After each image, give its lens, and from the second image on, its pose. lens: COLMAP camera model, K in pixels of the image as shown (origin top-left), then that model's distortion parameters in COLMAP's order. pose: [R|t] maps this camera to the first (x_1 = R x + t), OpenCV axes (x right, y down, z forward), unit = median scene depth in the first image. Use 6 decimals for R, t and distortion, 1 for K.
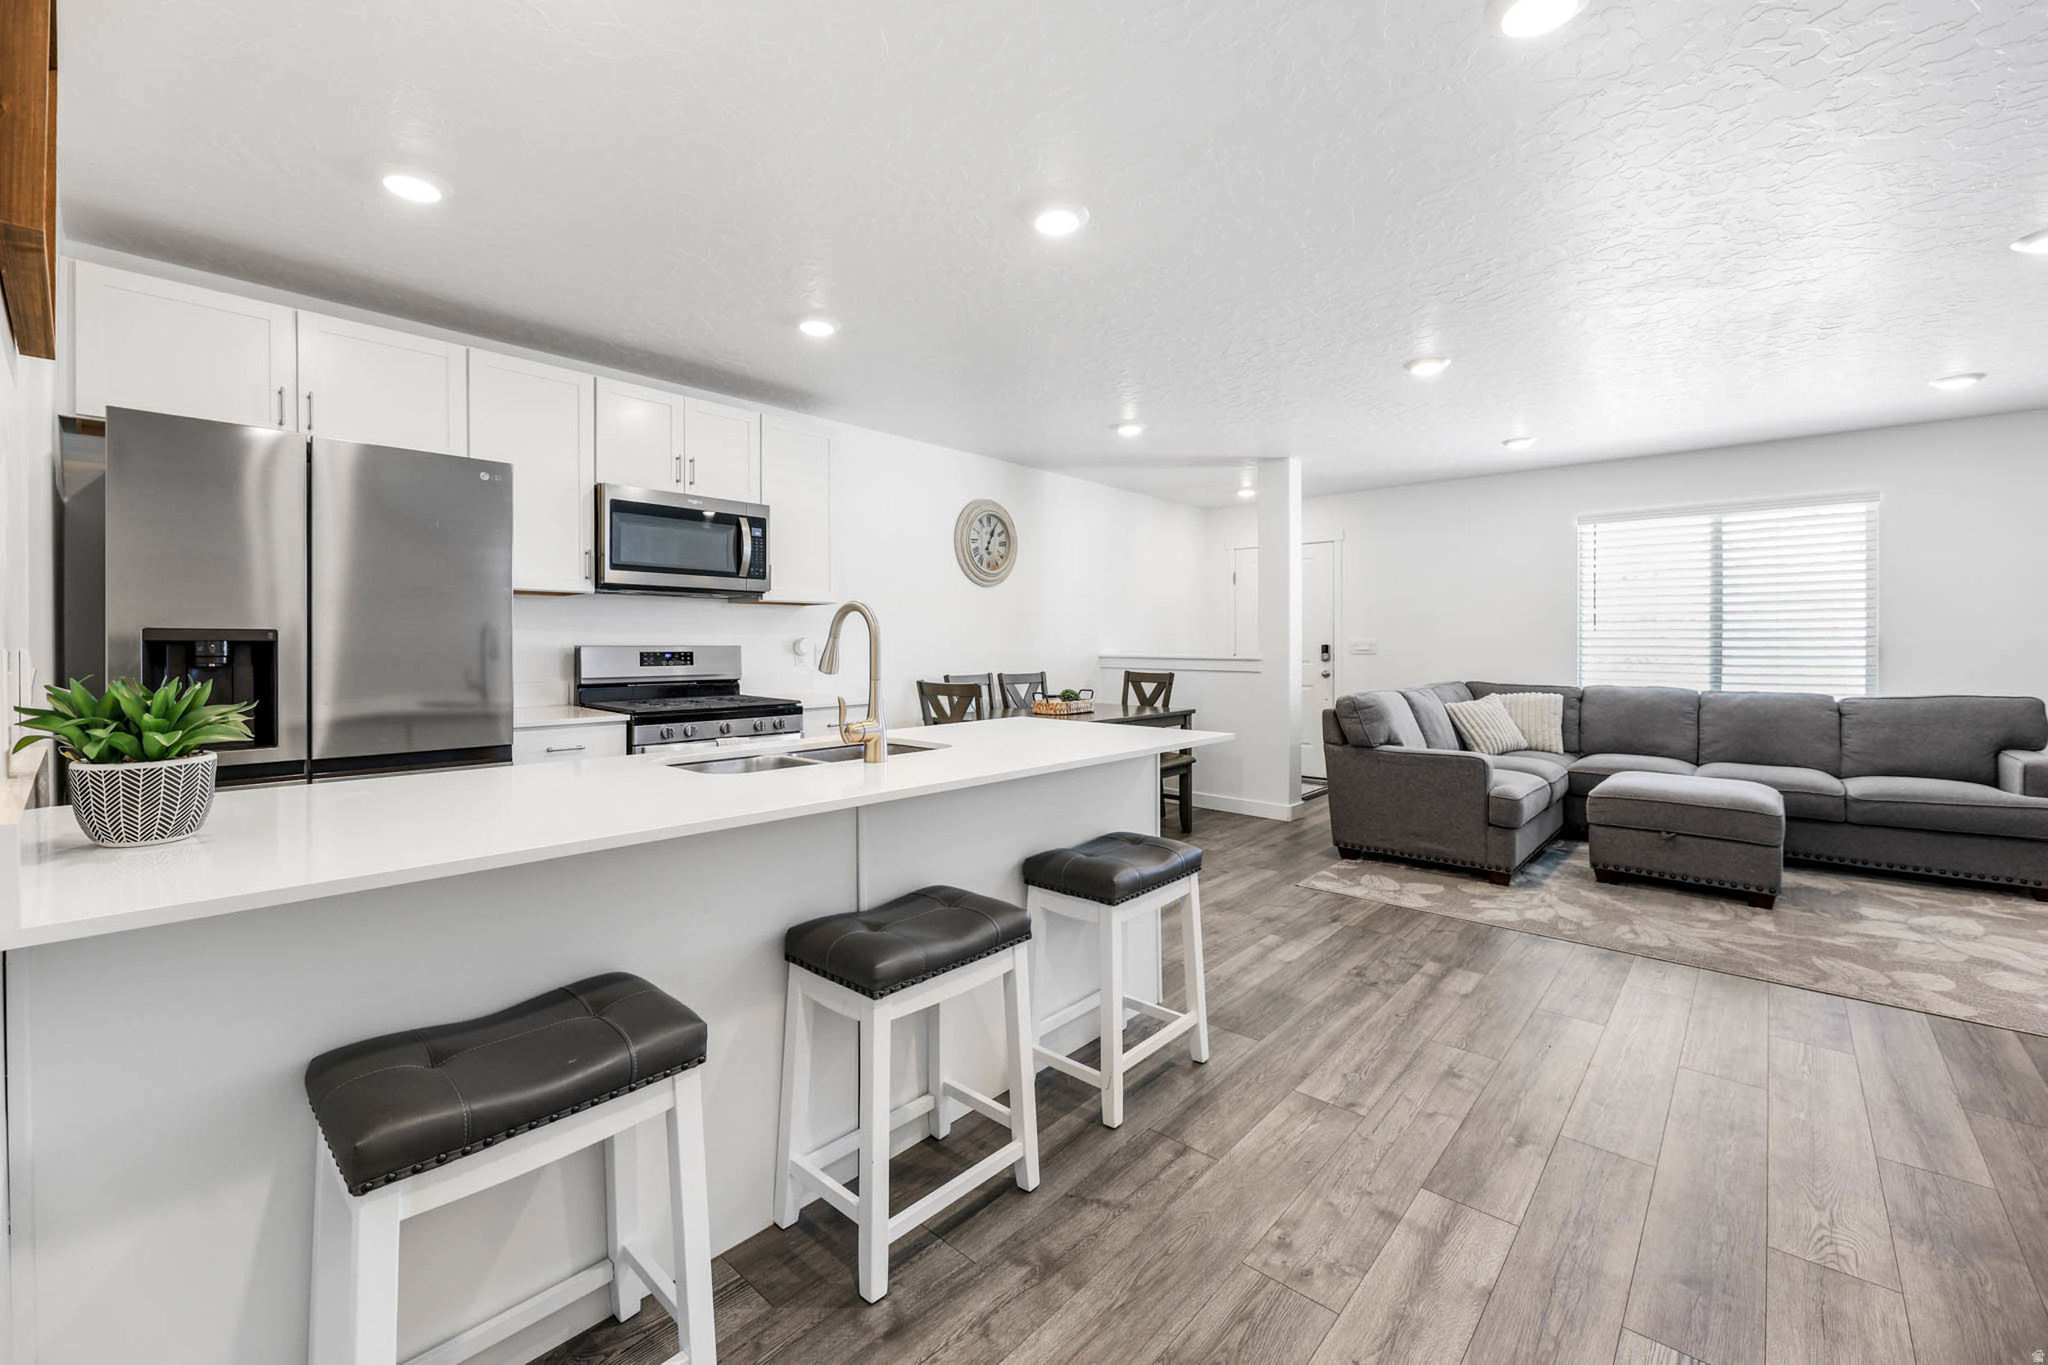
lens RADIAL K [[813.2, 0, 983.9], [0, 813.2, 649.1], [0, 0, 1]] dist [0.002016, -0.000862]
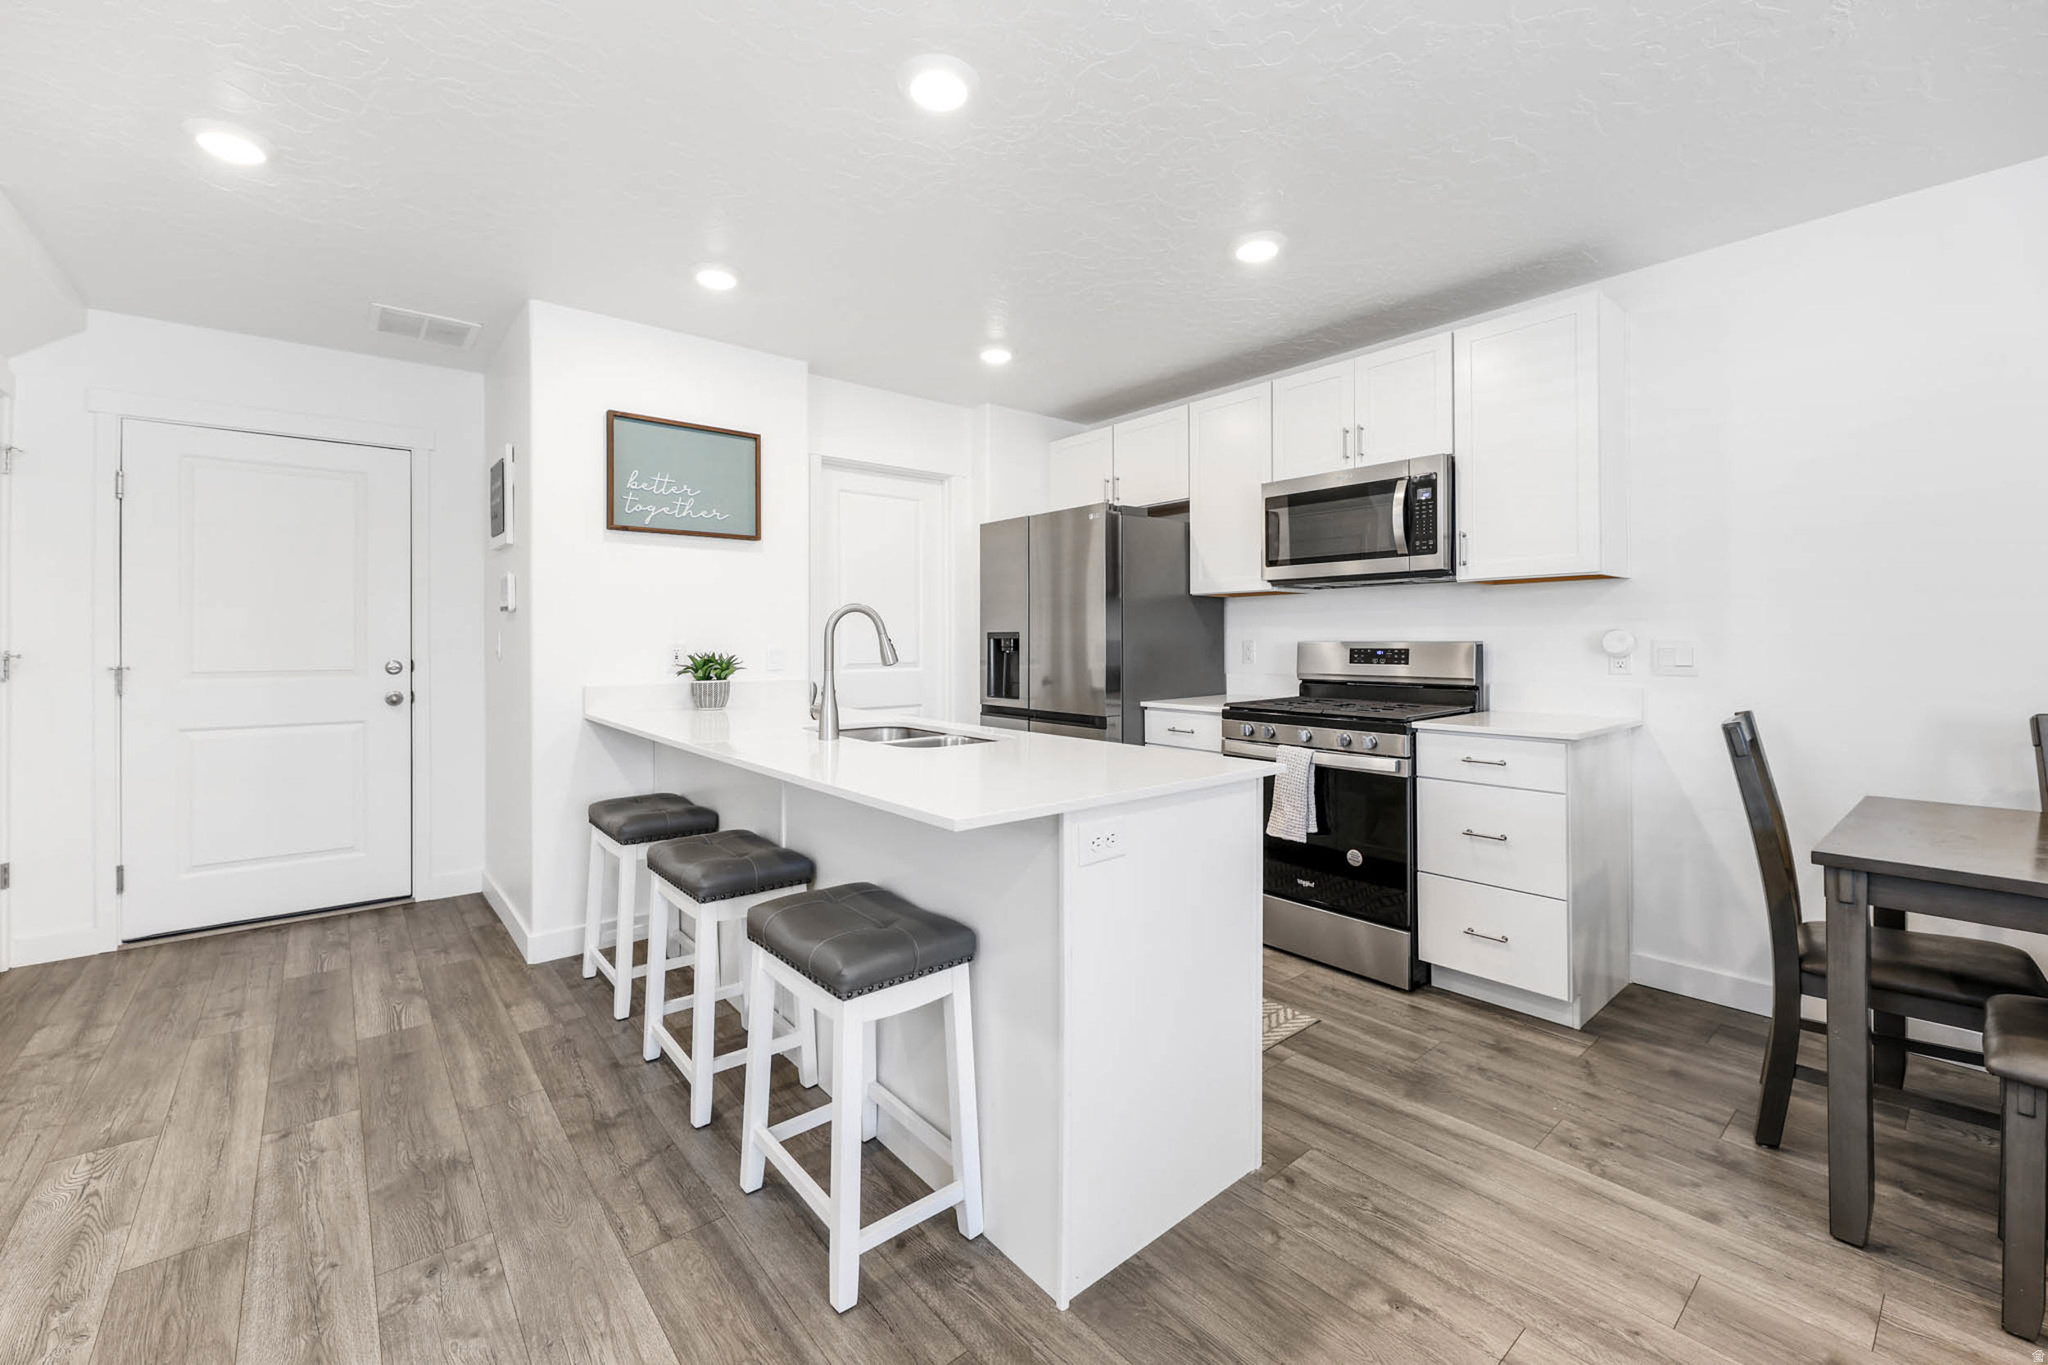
lens RADIAL K [[853.5, 0, 1077.7], [0, 853.5, 636.2], [0, 0, 1]] dist [0.000697, -0.002231]
pose [[-0.078203, -0.006869, -0.996914, 0.517129], [-0.007803, 0.999950, -0.006278, -0.001444], [0.996907, 0.007288, -0.078253, 0.700597]]
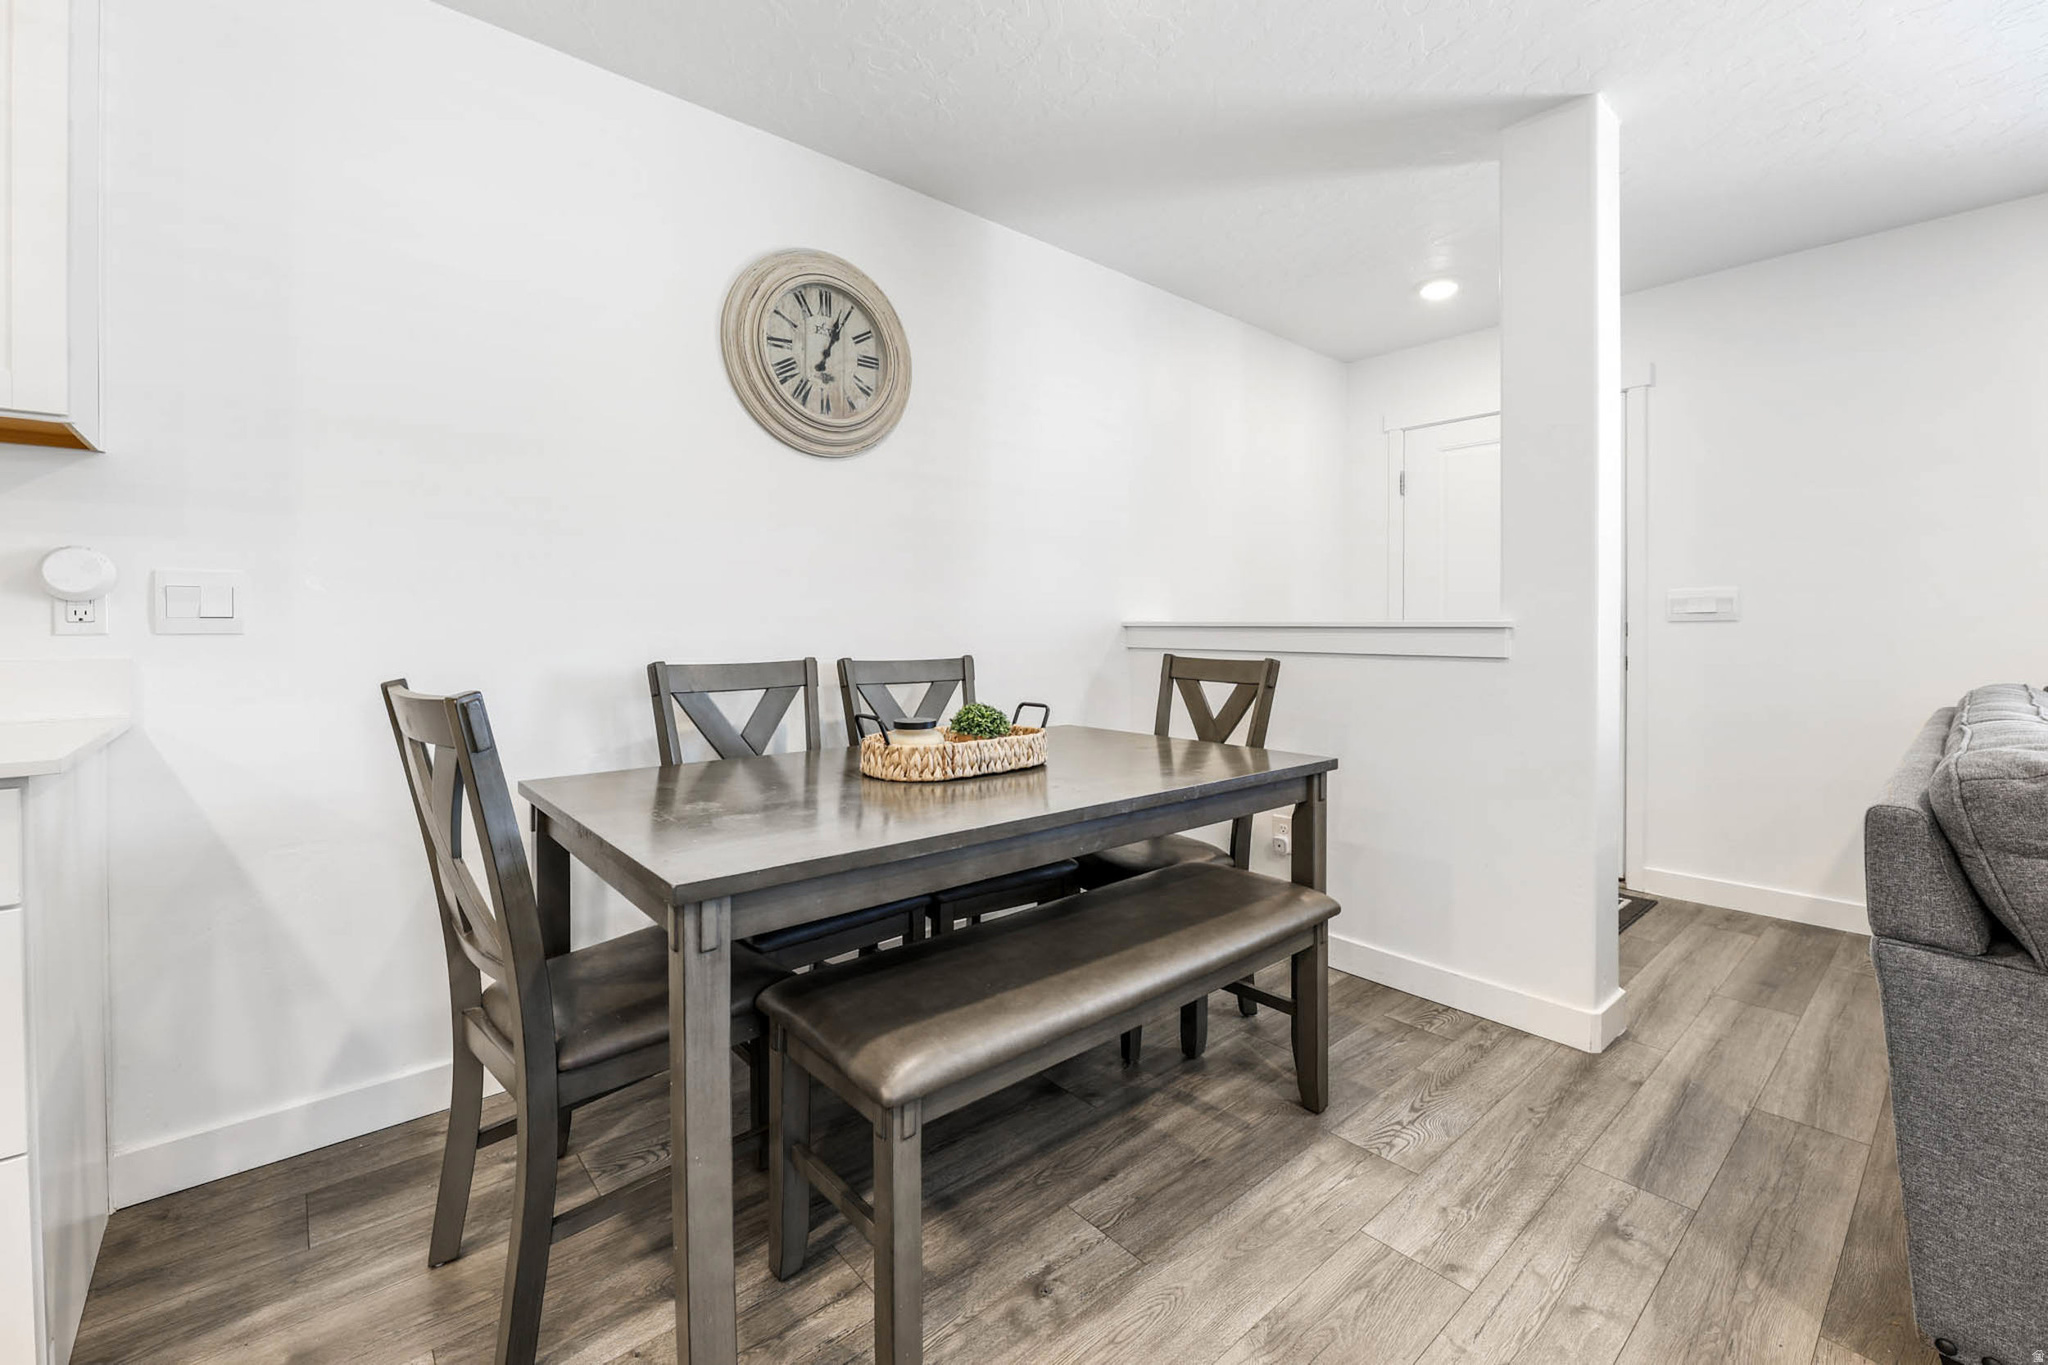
lens RADIAL K [[853.5, 0, 976.0], [0, 853.5, 629.1], [0, 0, 1]] dist [0.000697, -0.002231]
pose [[0.991813, -0.001824, -0.127686, 0.193745], [0.000925, 0.999974, -0.007099, 0.023459], [0.127696, 0.006923, 0.991789, 0.781936]]
